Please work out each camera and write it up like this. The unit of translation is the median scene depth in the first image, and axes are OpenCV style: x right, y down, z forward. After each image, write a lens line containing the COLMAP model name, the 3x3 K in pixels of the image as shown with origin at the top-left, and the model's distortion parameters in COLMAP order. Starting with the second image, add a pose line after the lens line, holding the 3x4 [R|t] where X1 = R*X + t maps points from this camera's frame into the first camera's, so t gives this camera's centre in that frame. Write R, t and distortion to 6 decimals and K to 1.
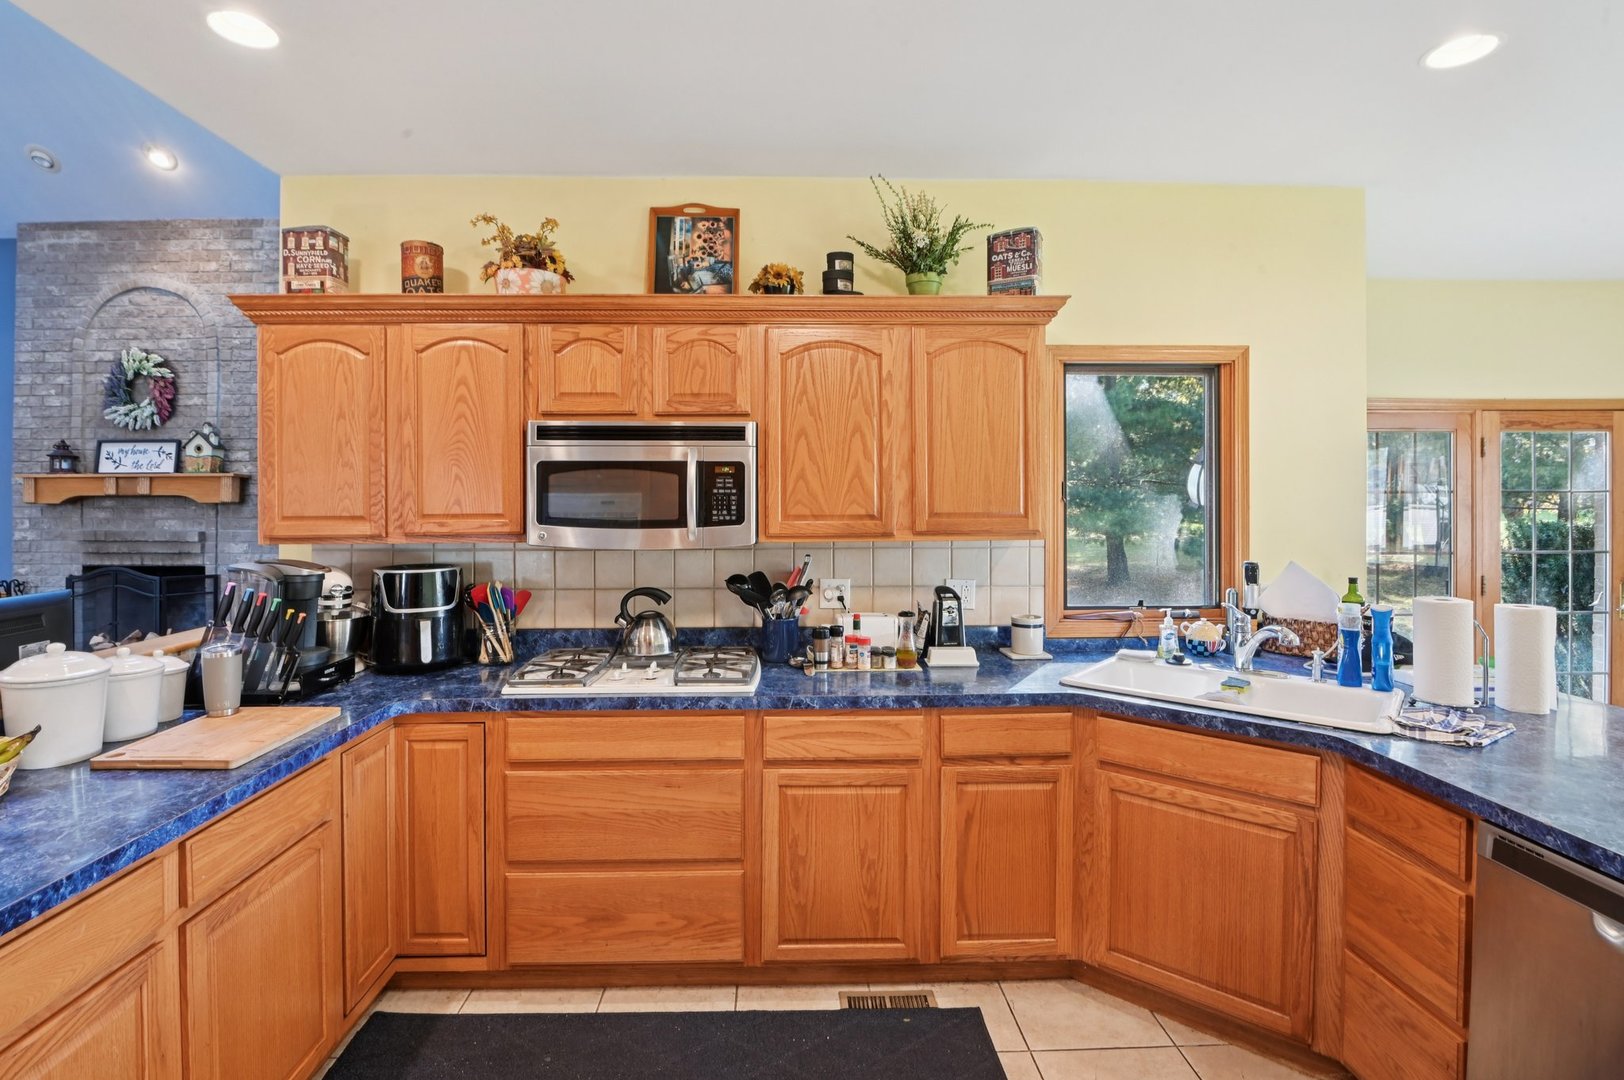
lens RADIAL K [[750.1, 0, 789.8], [0, 750.1, 505.2], [0, 0, 1]] dist [-0.008767, -0.007043]
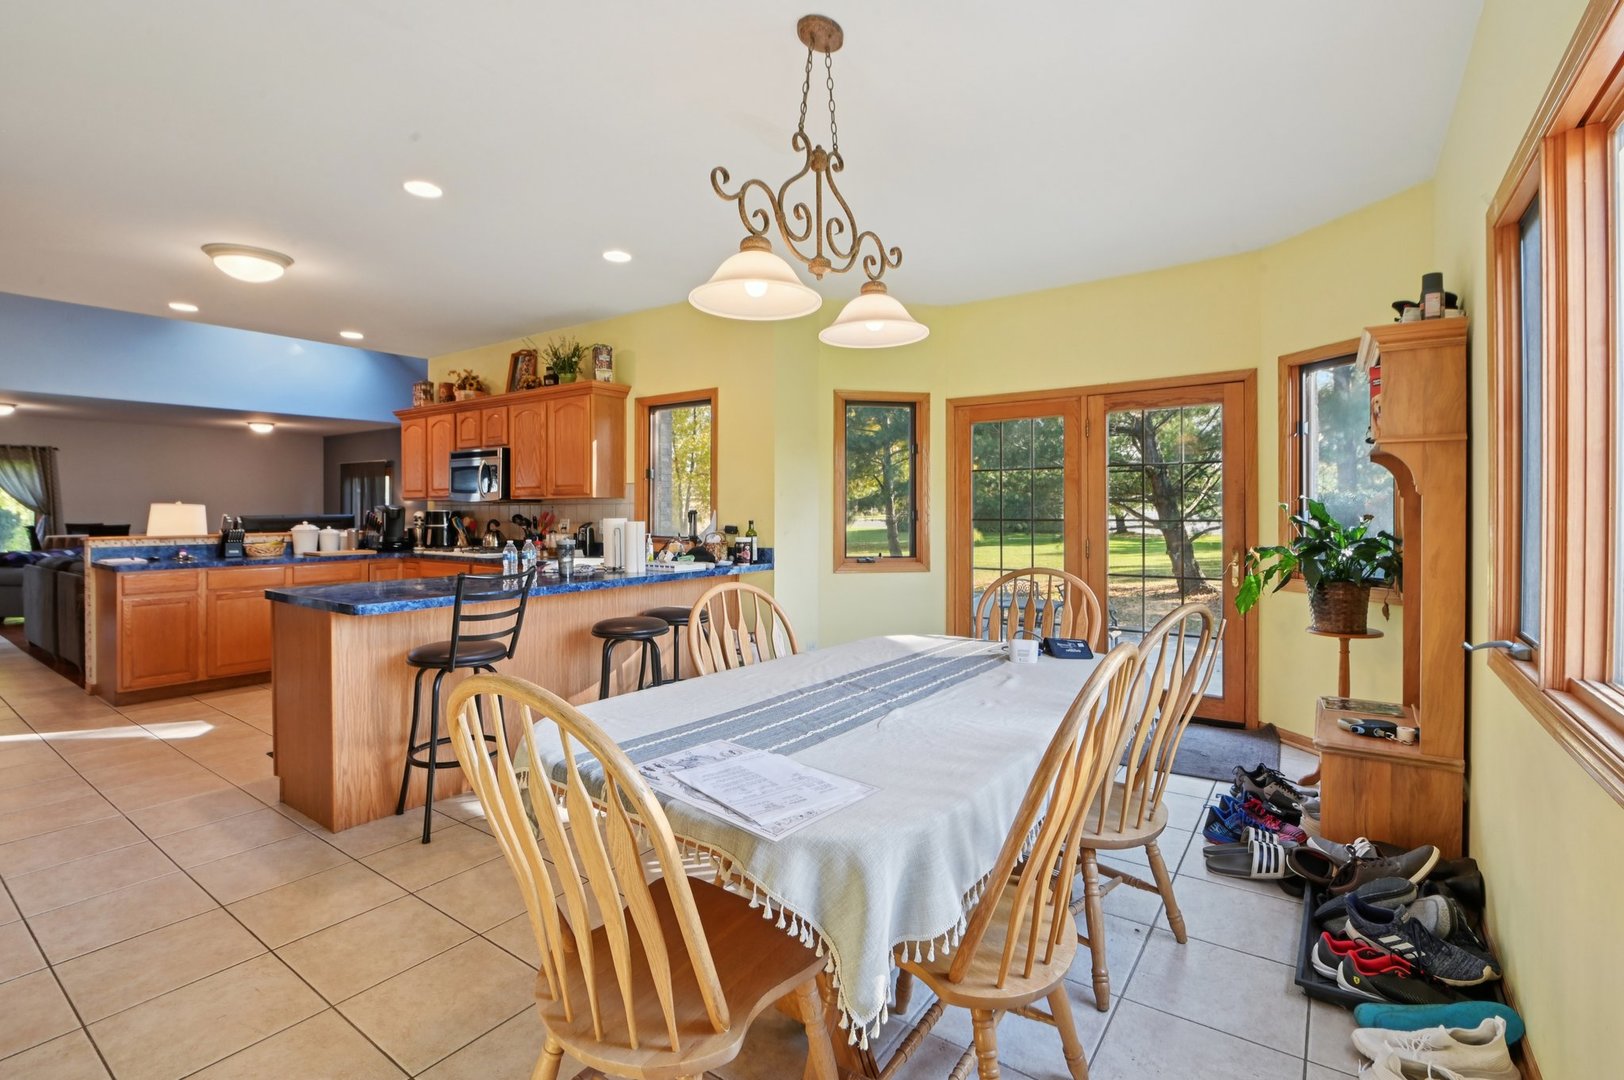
lens RADIAL K [[750.1, 0, 809.0], [0, 750.1, 507.4], [0, 0, 1]] dist [-0.008767, -0.007043]
pose [[0.801990, -0.000773, -0.597337, 2.066358], [-0.002244, 0.999988, -0.004306, 0.081940], [0.597333, 0.004793, 0.801979, -0.303470]]
